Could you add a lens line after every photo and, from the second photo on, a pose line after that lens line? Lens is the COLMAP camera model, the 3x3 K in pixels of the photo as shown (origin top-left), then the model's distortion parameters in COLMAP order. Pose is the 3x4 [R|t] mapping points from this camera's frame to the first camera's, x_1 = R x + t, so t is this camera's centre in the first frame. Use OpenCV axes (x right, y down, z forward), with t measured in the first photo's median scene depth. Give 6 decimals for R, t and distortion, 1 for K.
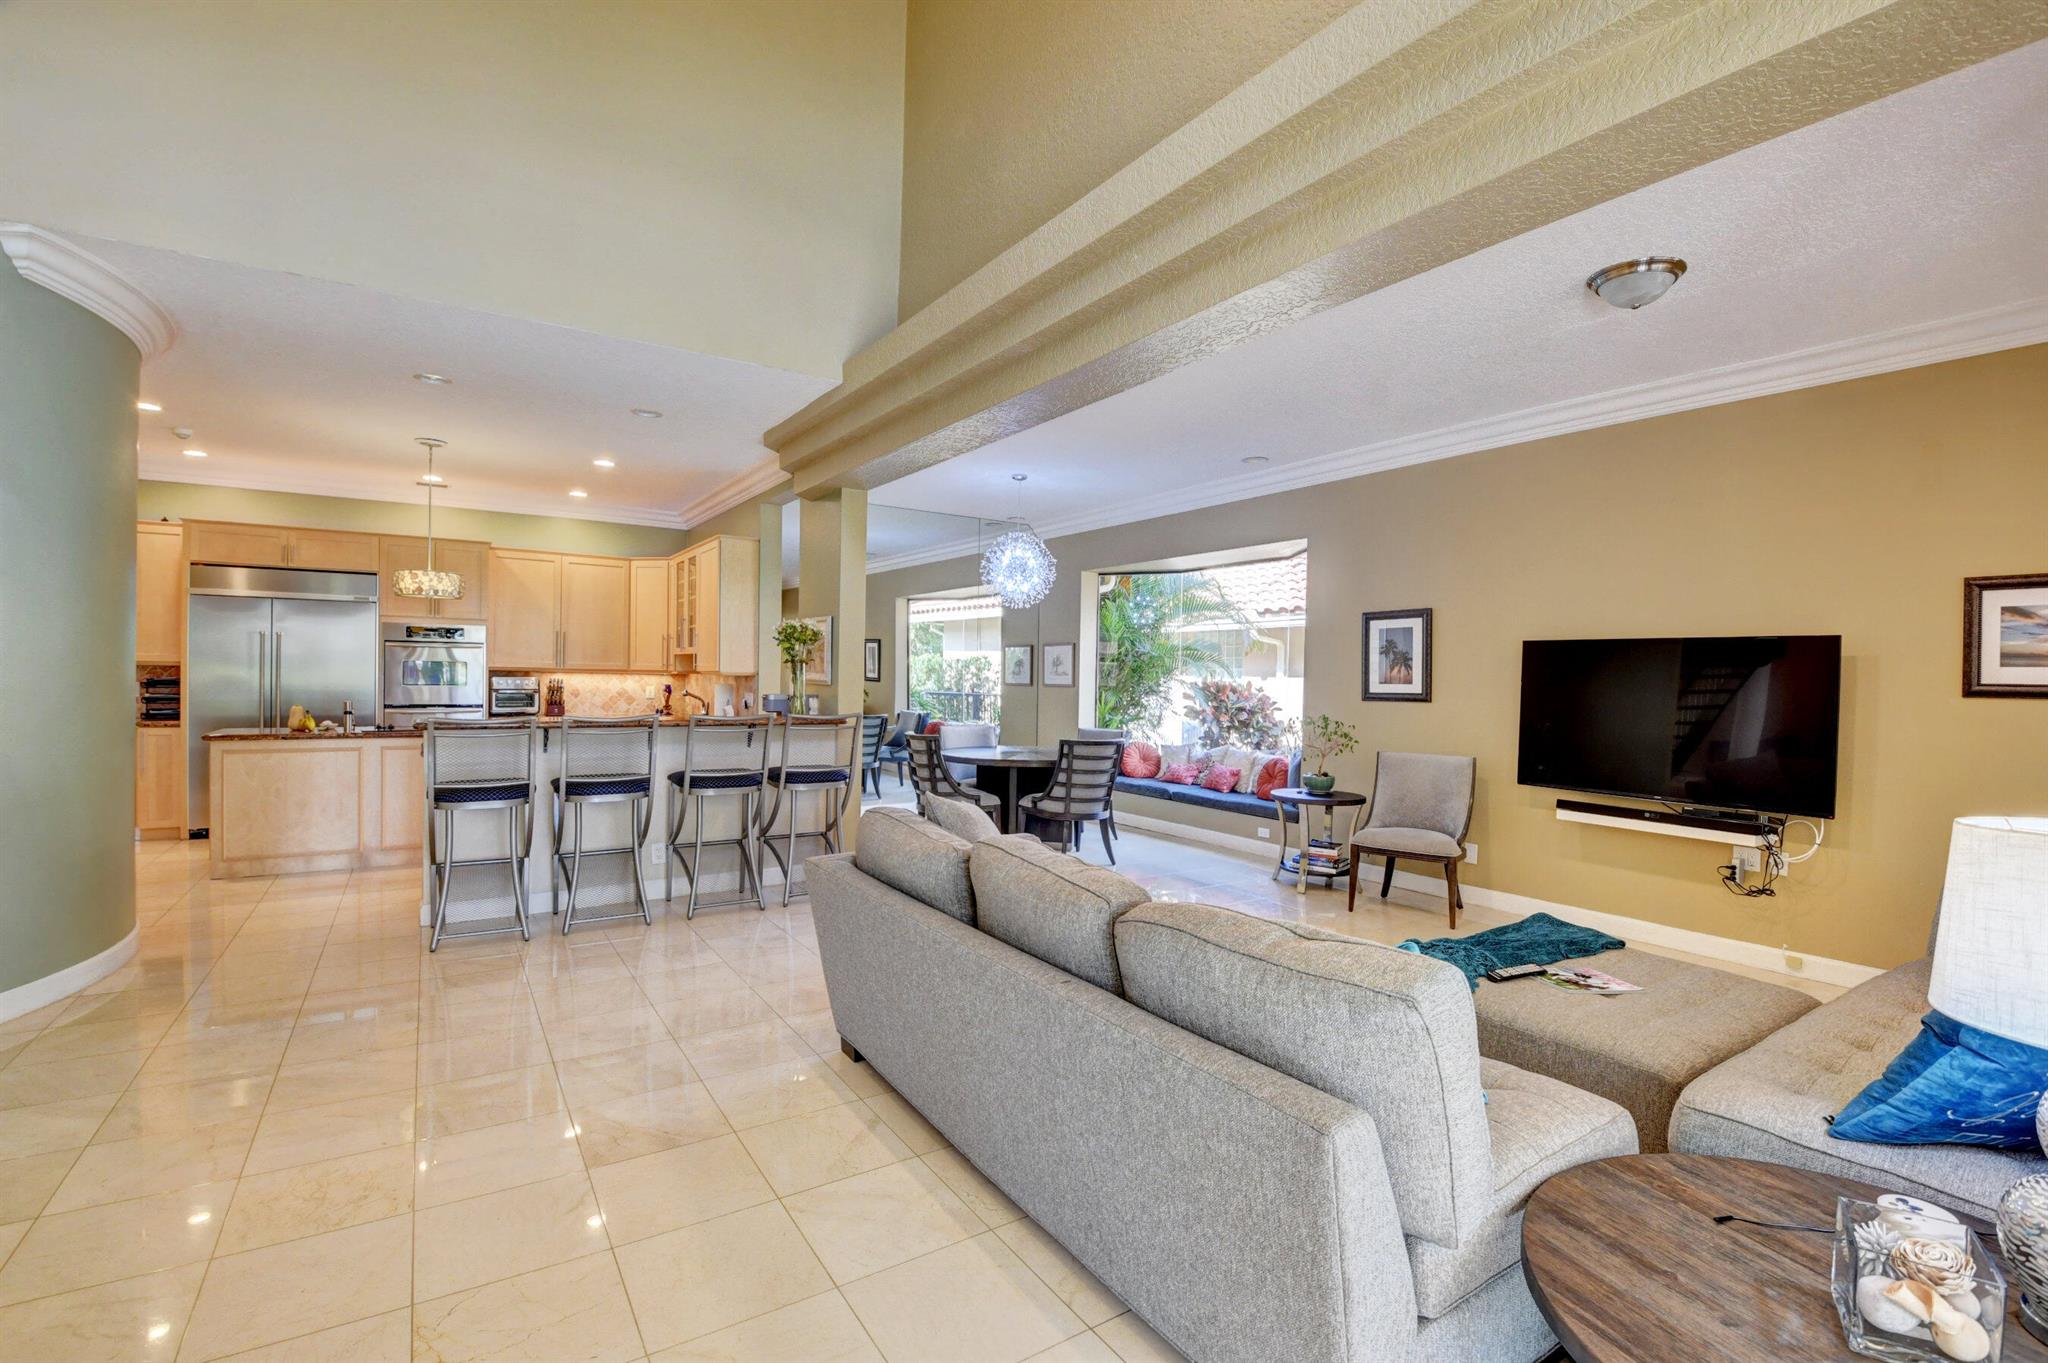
lens RADIAL K [[902.2, 0, 1023.3], [0, 902.2, 689.4], [0, 0, 1]] dist [0.000325, -0.014203]
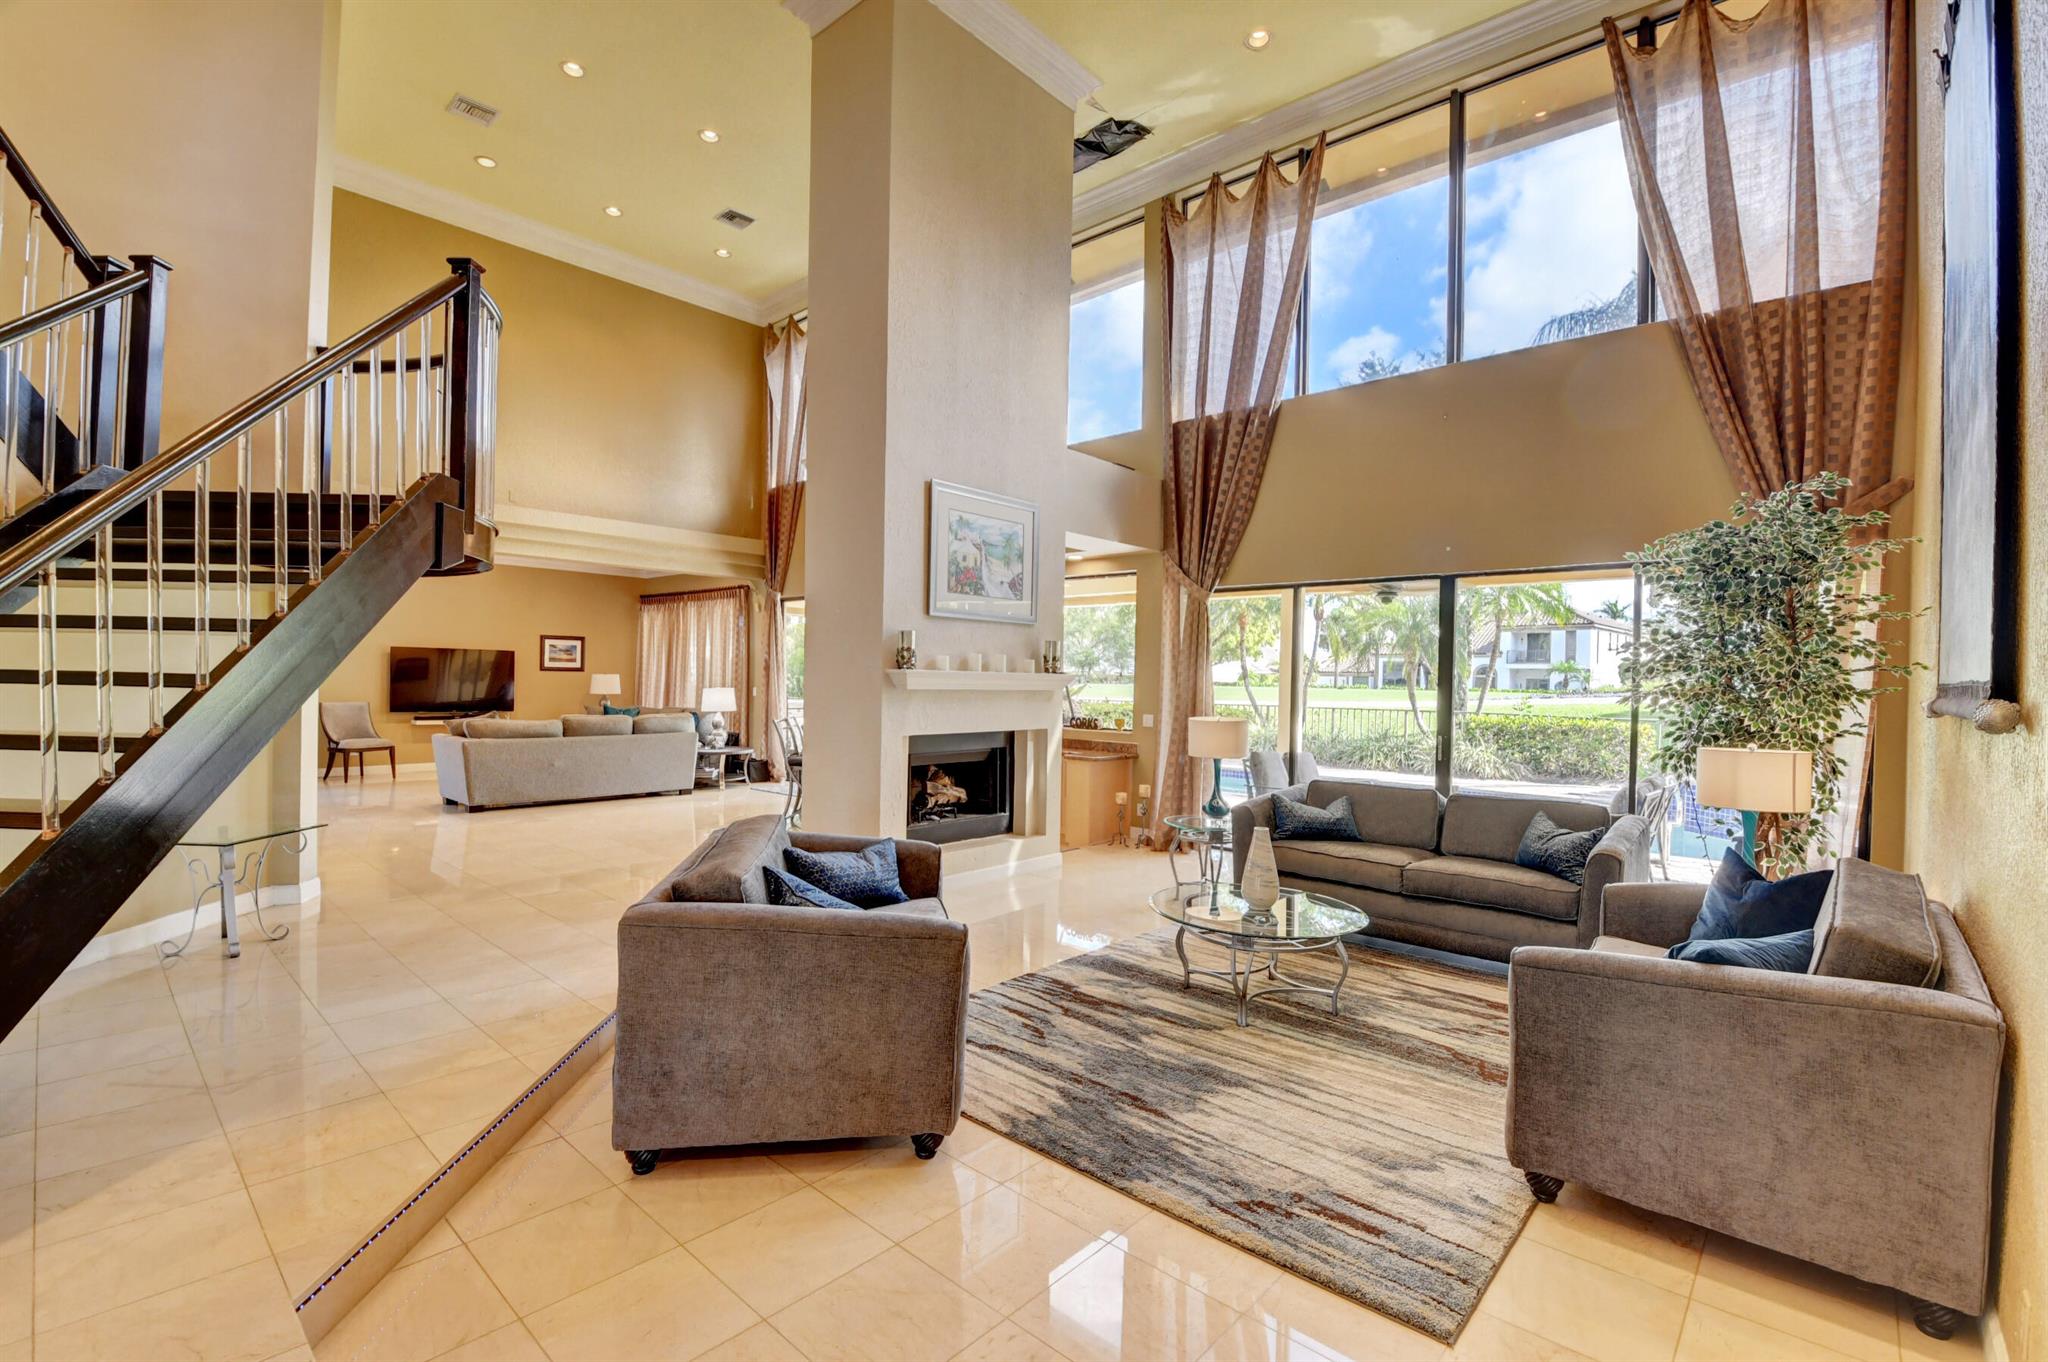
lens RADIAL K [[902.2, 0, 1018.8], [0, 902.2, 685.2], [0, 0, 1]] dist [0.000325, -0.014203]
pose [[-0.242567, -0.029147, 0.969697, -1.568652], [-0.009446, 0.999572, 0.027682, -0.028536], [-0.970089, -0.002445, -0.242739, 0.046469]]
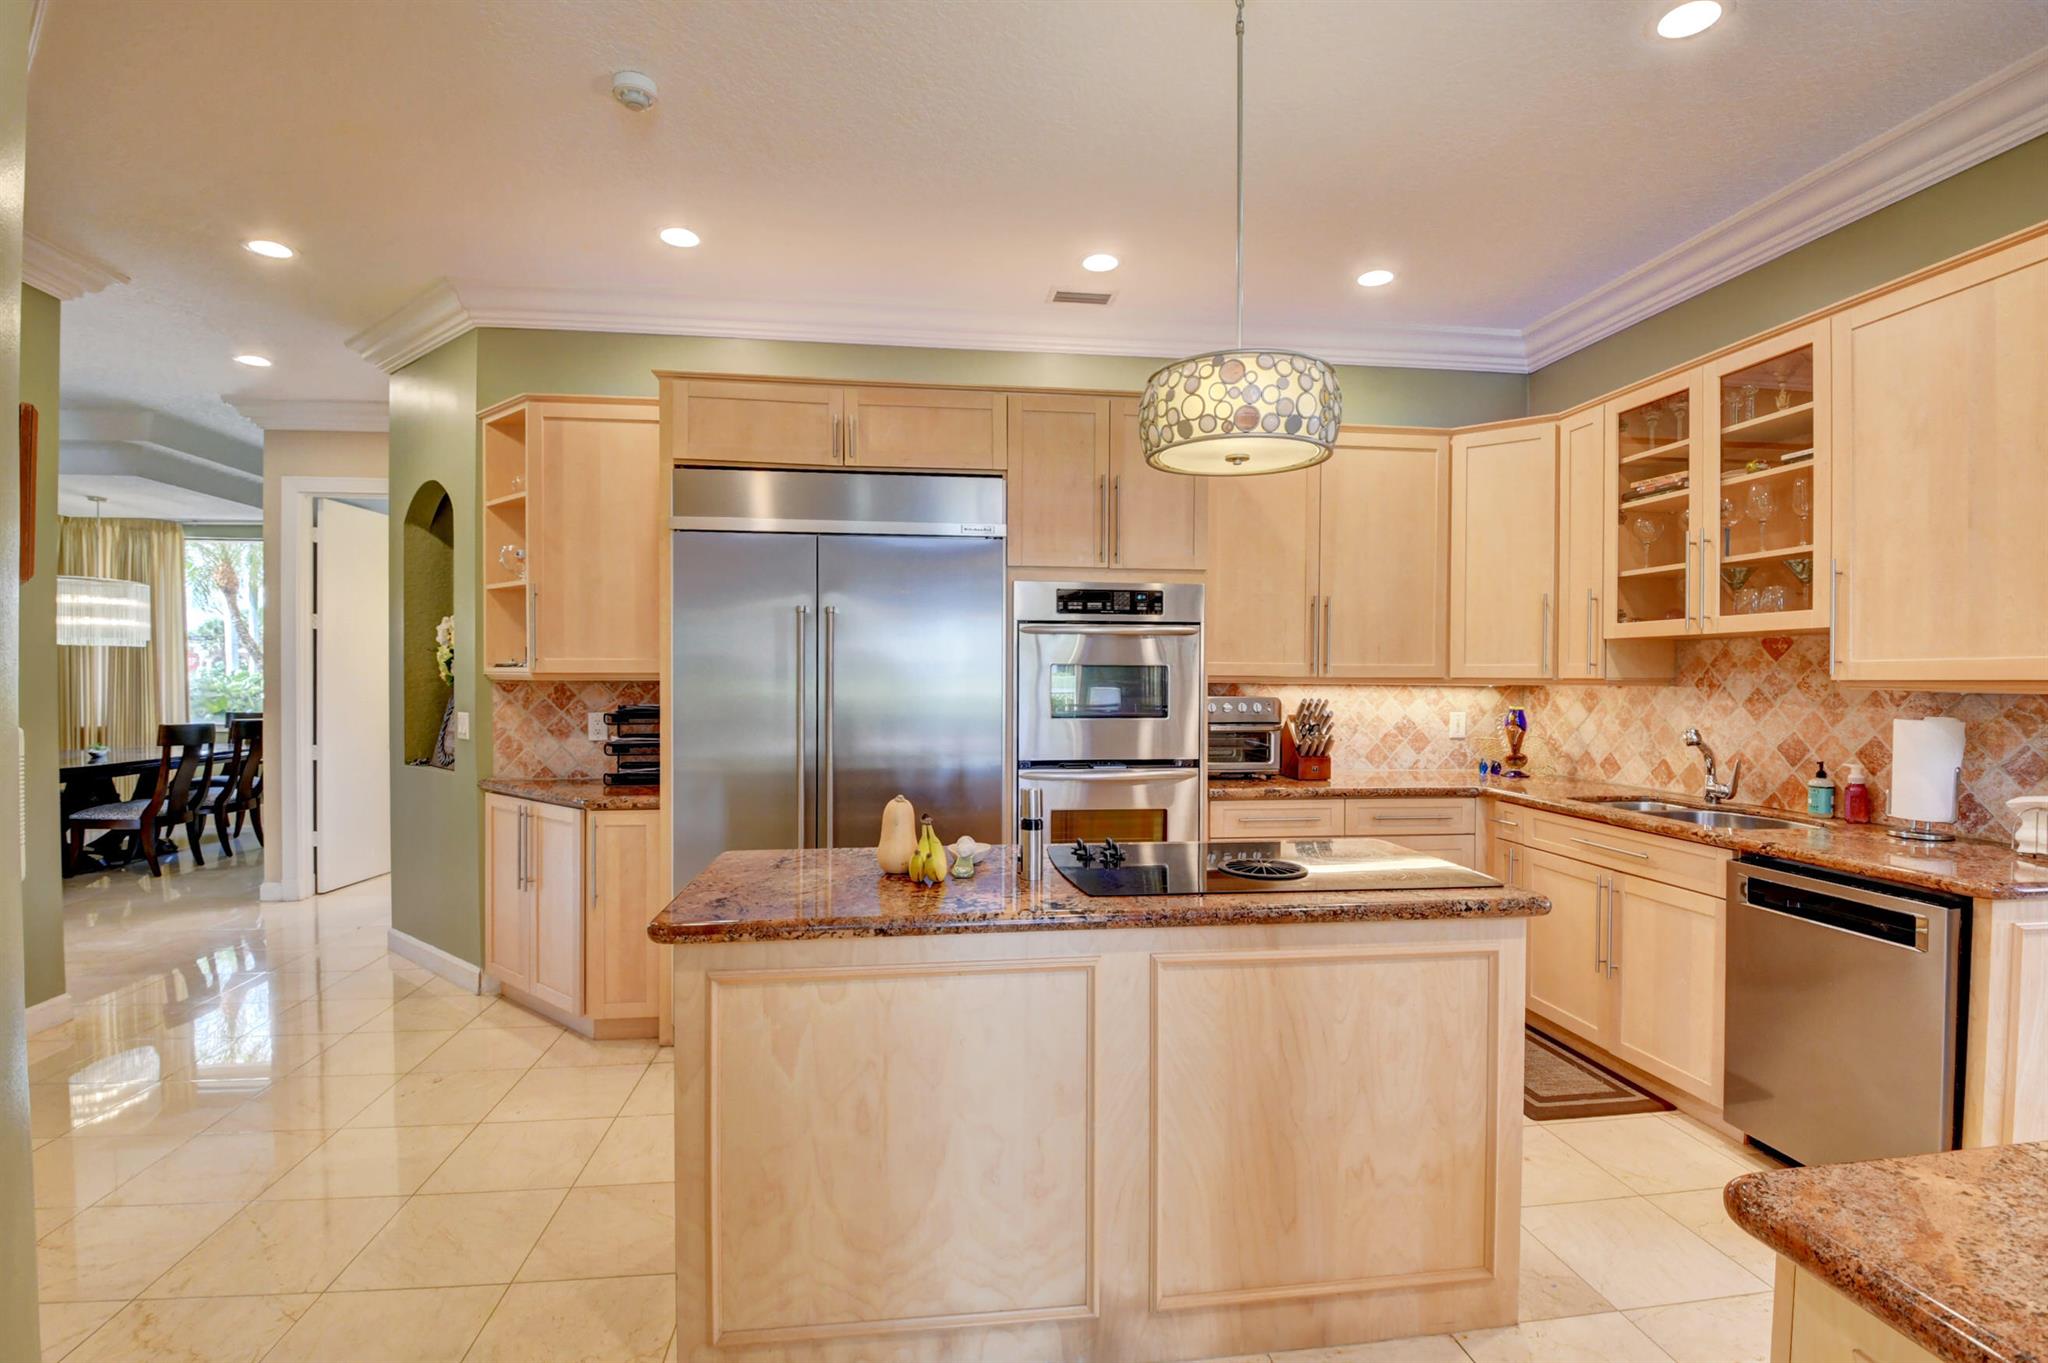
lens RADIAL K [[933.2, 0, 1019.1], [0, 933.2, 684.6], [0, 0, 1]] dist [-0.010419, -0.002989]
pose [[0.899217, -0.009066, -0.437409, -0.585839], [0.004952, 0.999932, -0.010545, -0.019835], [0.437475, 0.007316, 0.899201, 0.672083]]
